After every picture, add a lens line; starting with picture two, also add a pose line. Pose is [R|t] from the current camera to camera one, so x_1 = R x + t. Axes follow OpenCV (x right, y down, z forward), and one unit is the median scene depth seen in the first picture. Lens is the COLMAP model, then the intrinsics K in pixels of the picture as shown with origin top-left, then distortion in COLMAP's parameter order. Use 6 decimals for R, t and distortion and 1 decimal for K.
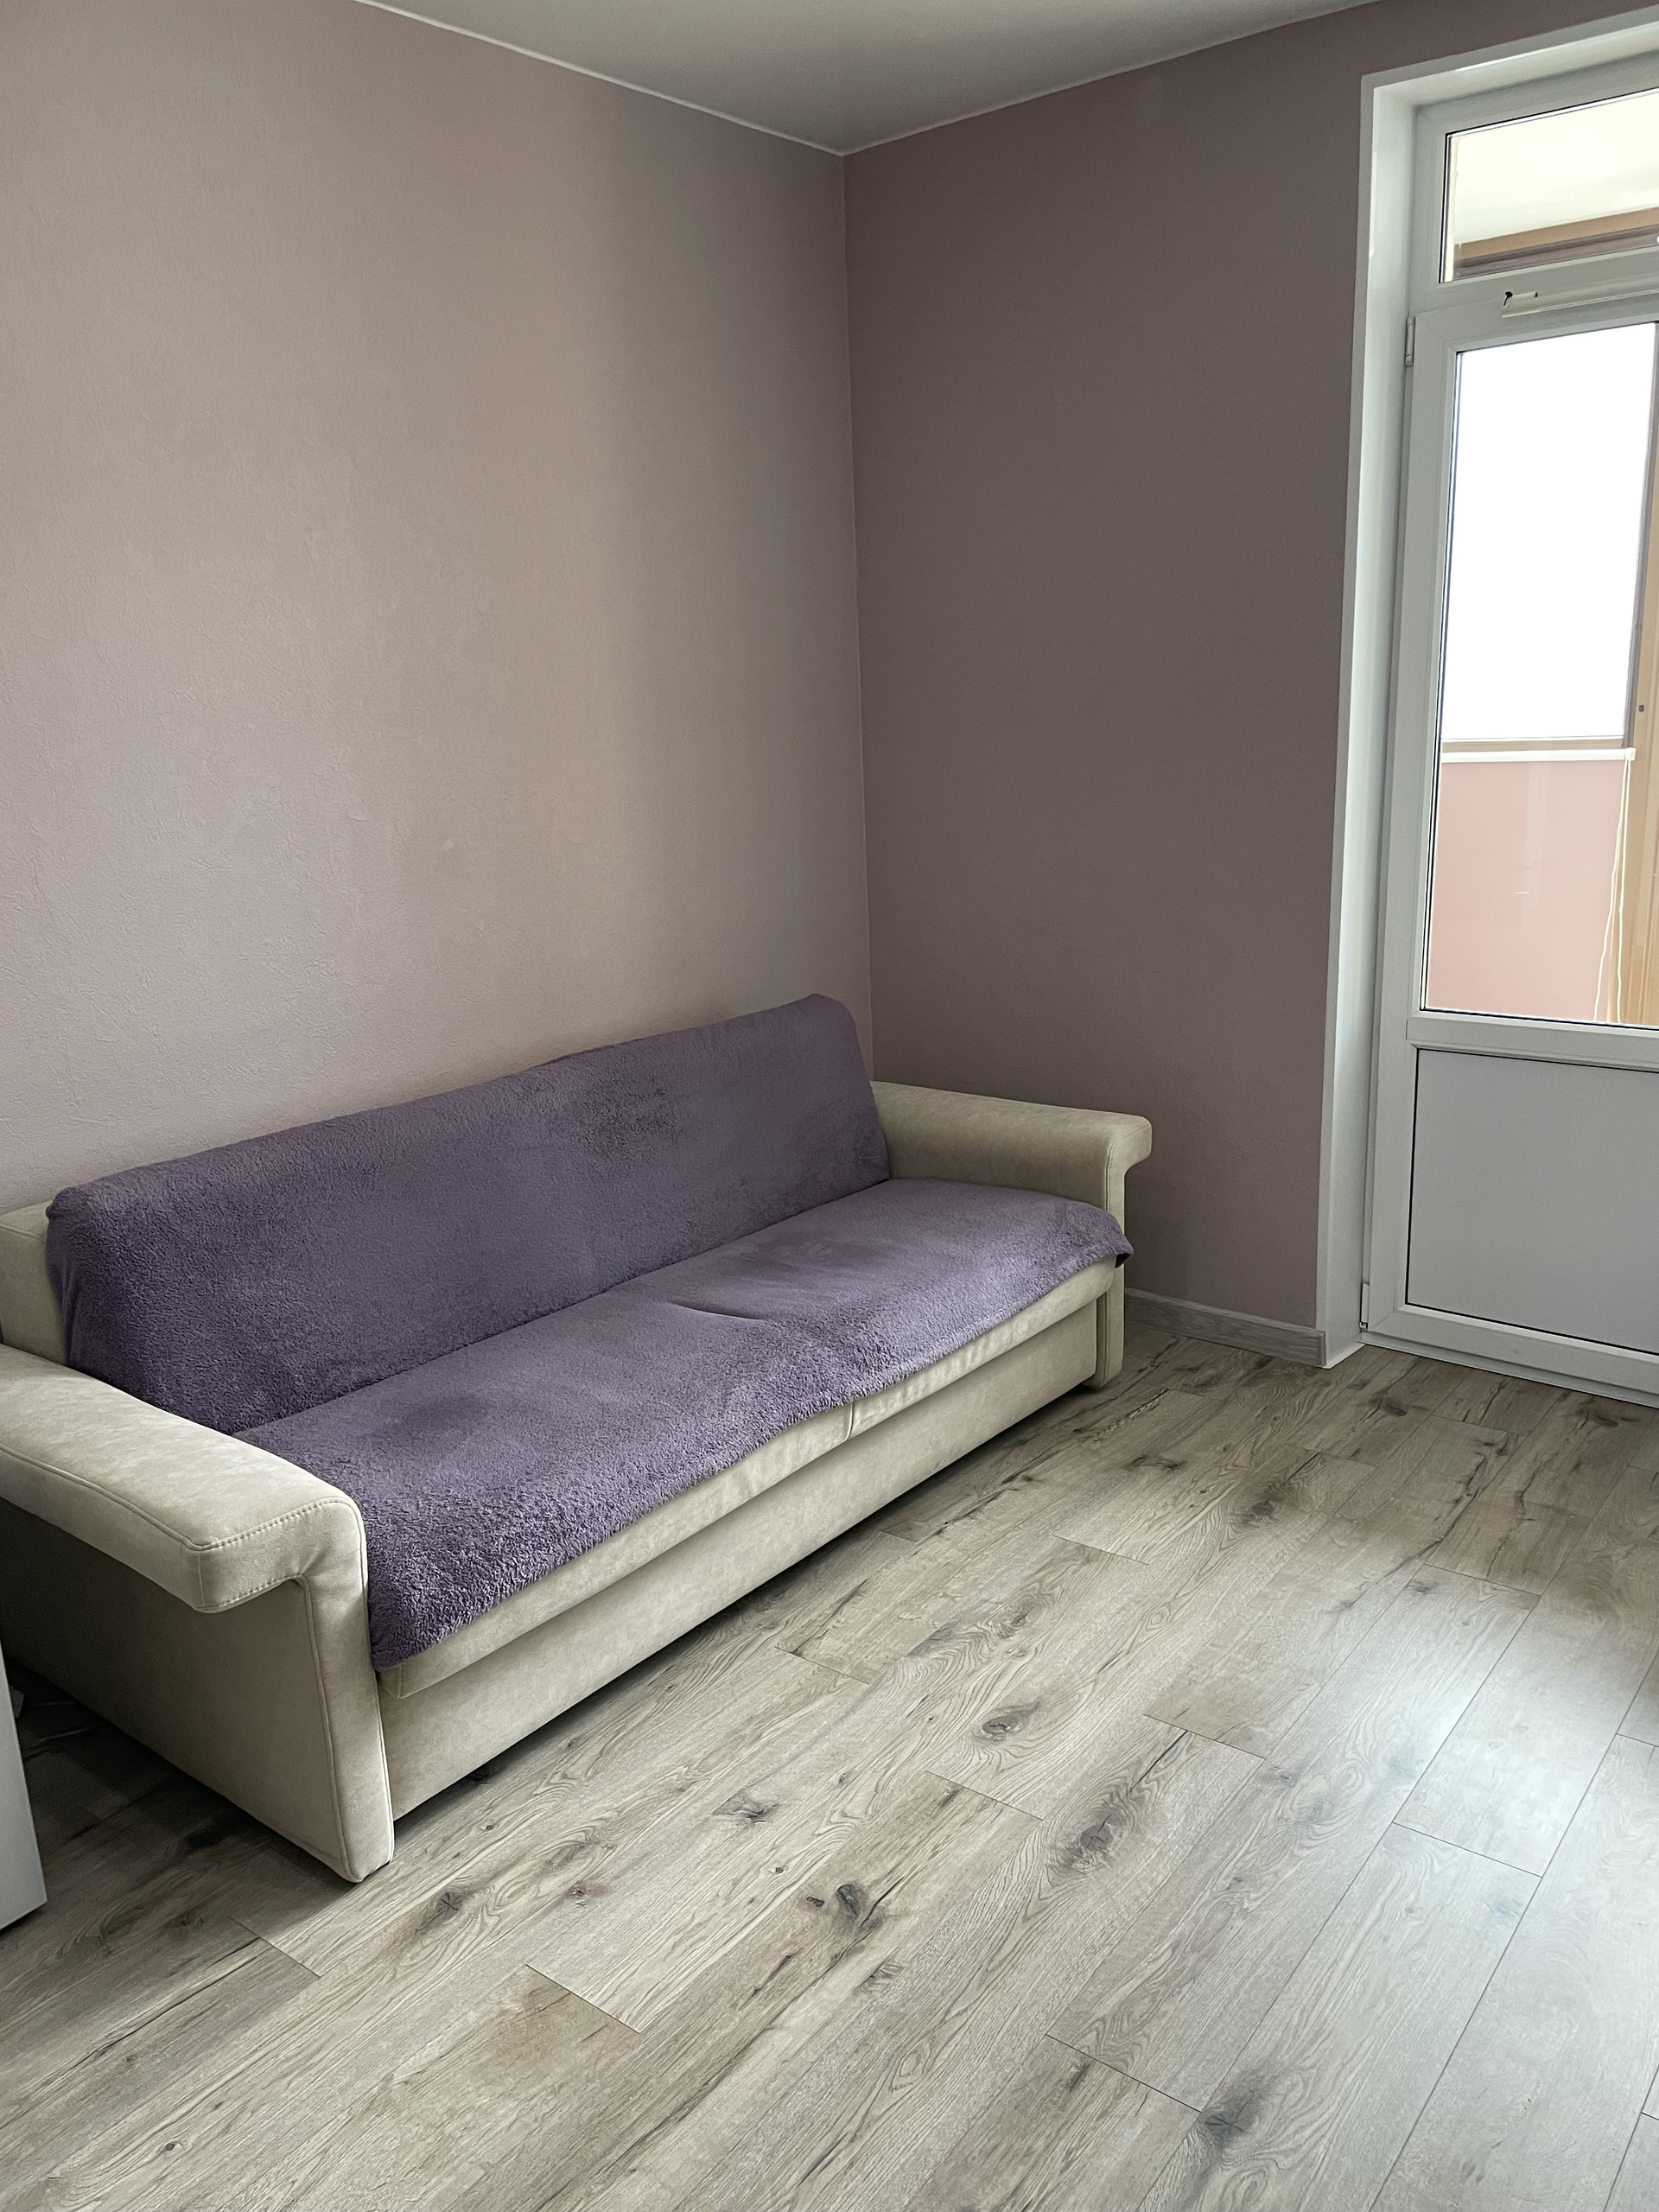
lens RADIAL K [[1709.6, 0, 838.3], [0, 1709.6, 1110.8], [0, 0, 1]] dist [0.052095, -0.069264]
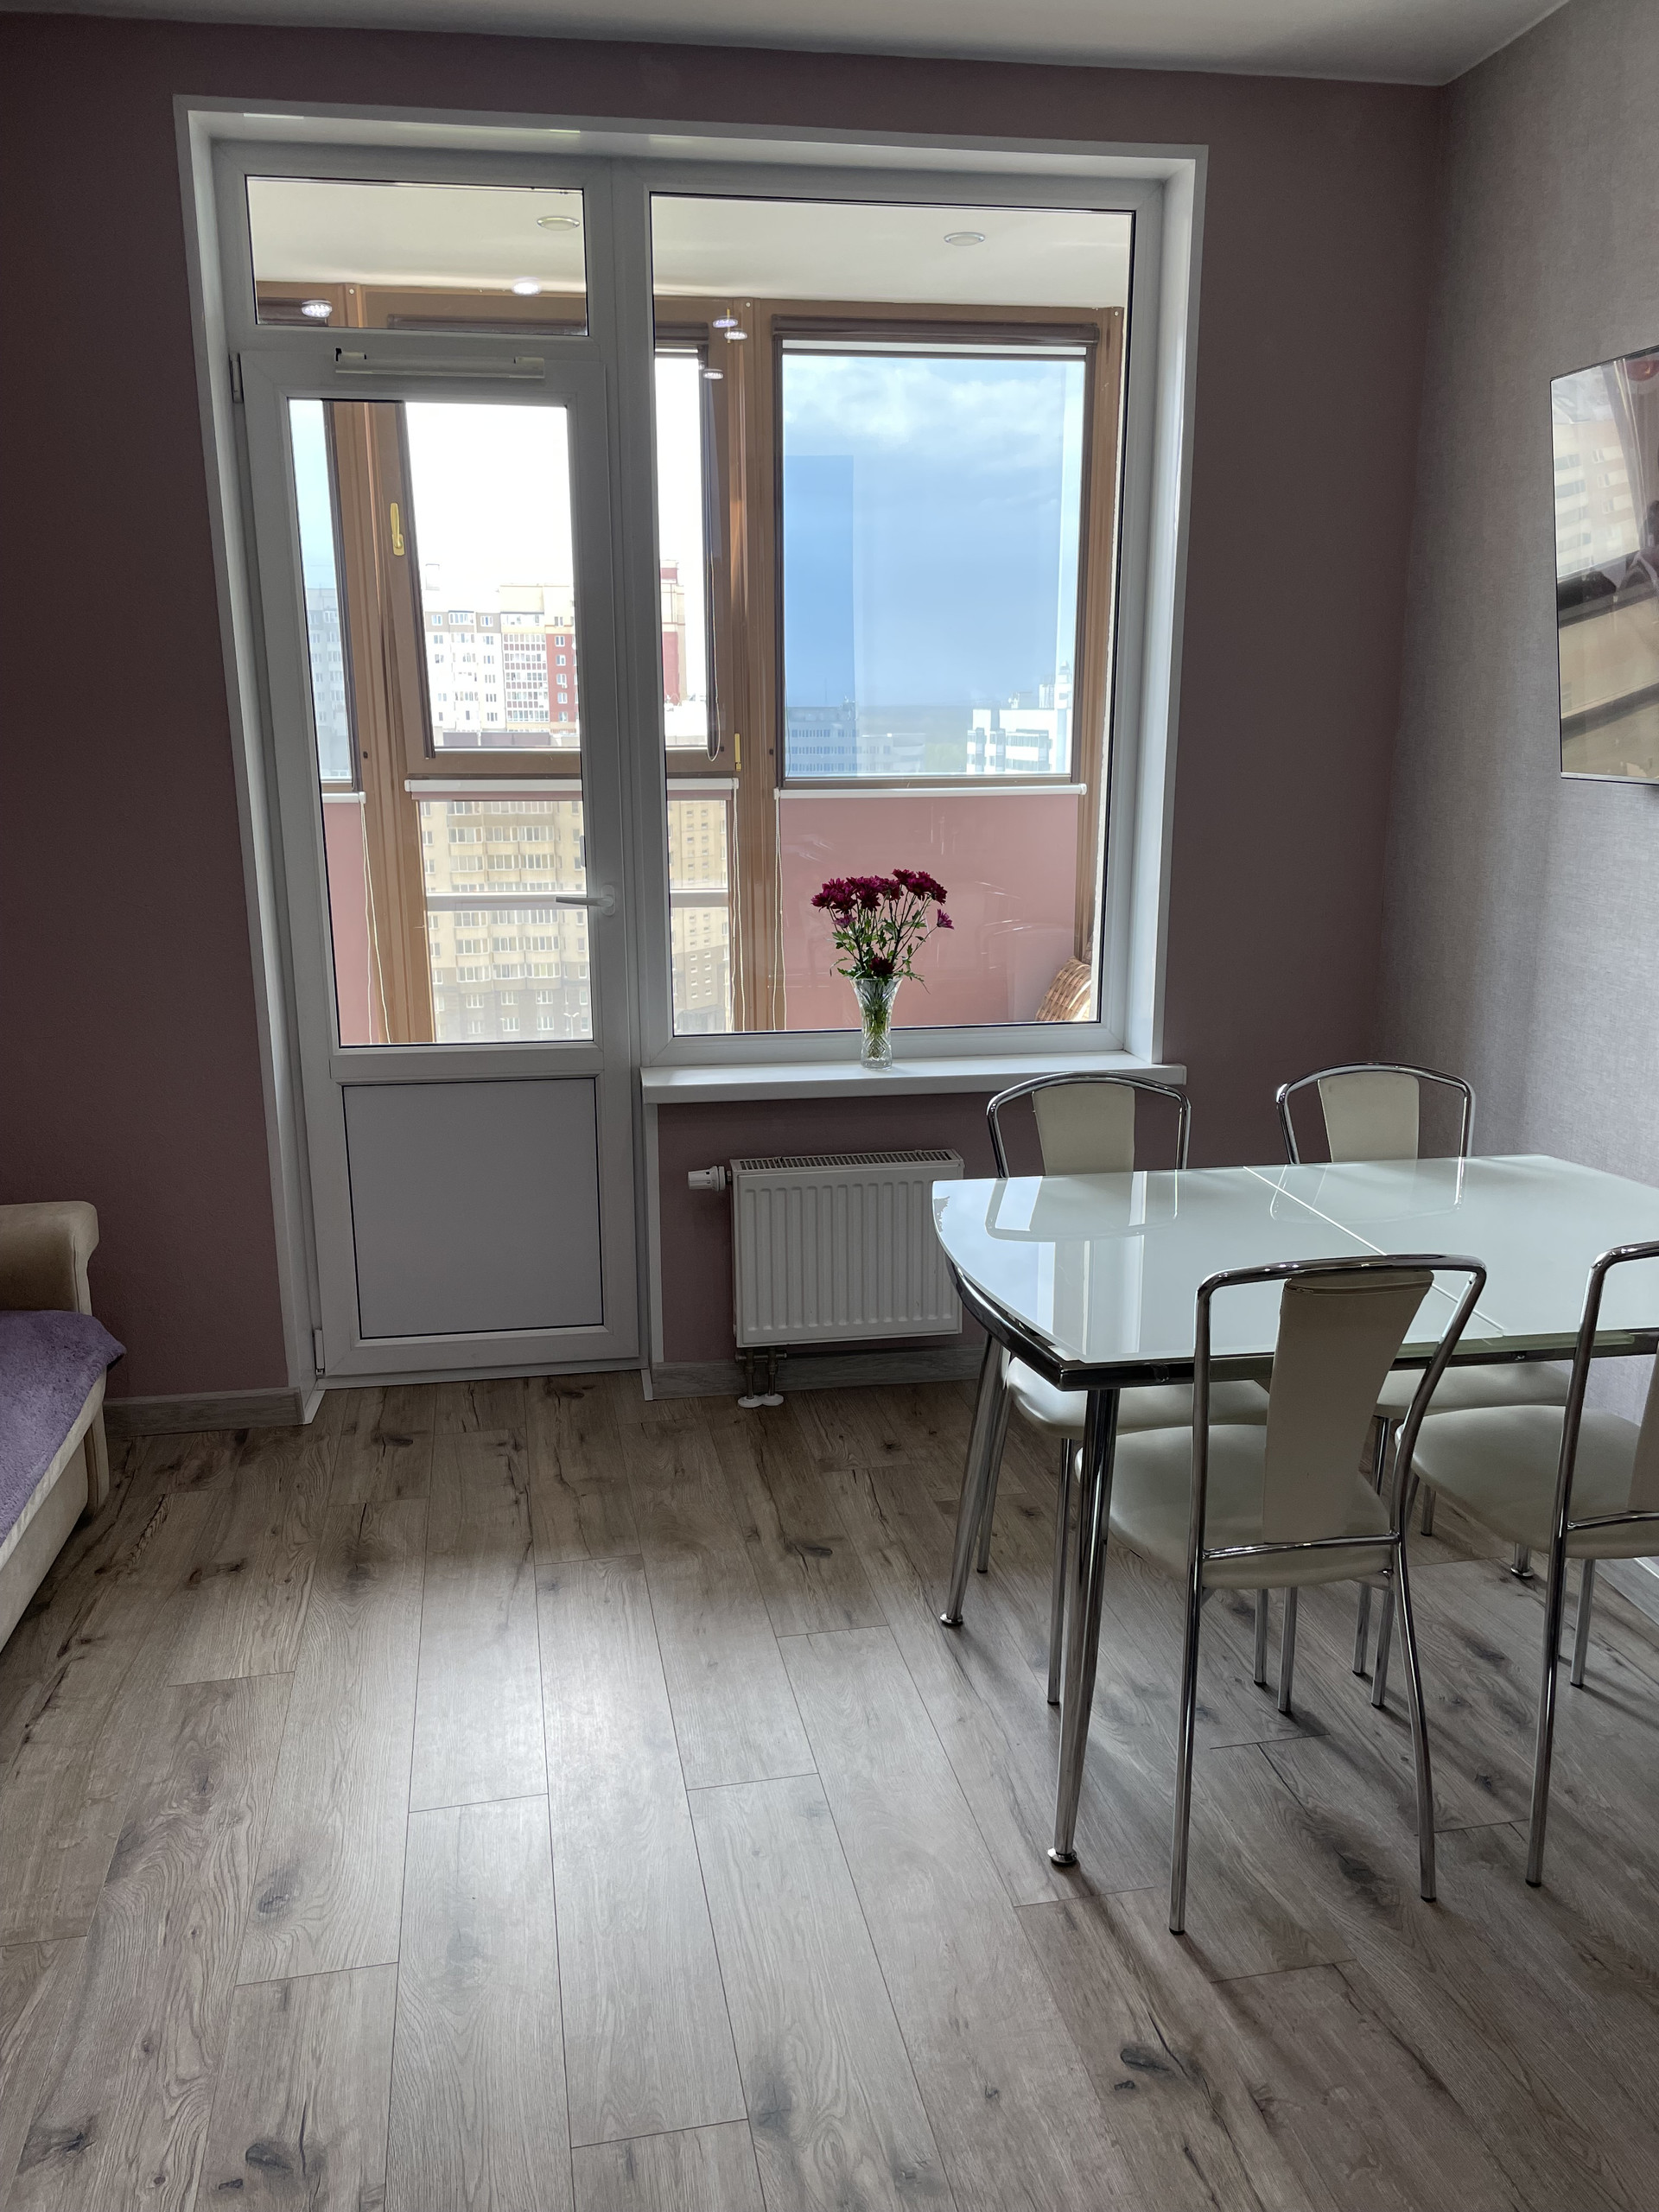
lens RADIAL K [[1672.6, 0, 871.8], [0, 1672.6, 1119.6], [0, 0, 1]] dist [0.037448, -0.071020]
pose [[0.651537, -0.147735, 0.744093, -0.224973], [0.161108, 0.985426, 0.054583, -0.023840], [-0.741312, 0.084316, 0.665843, 0.137152]]
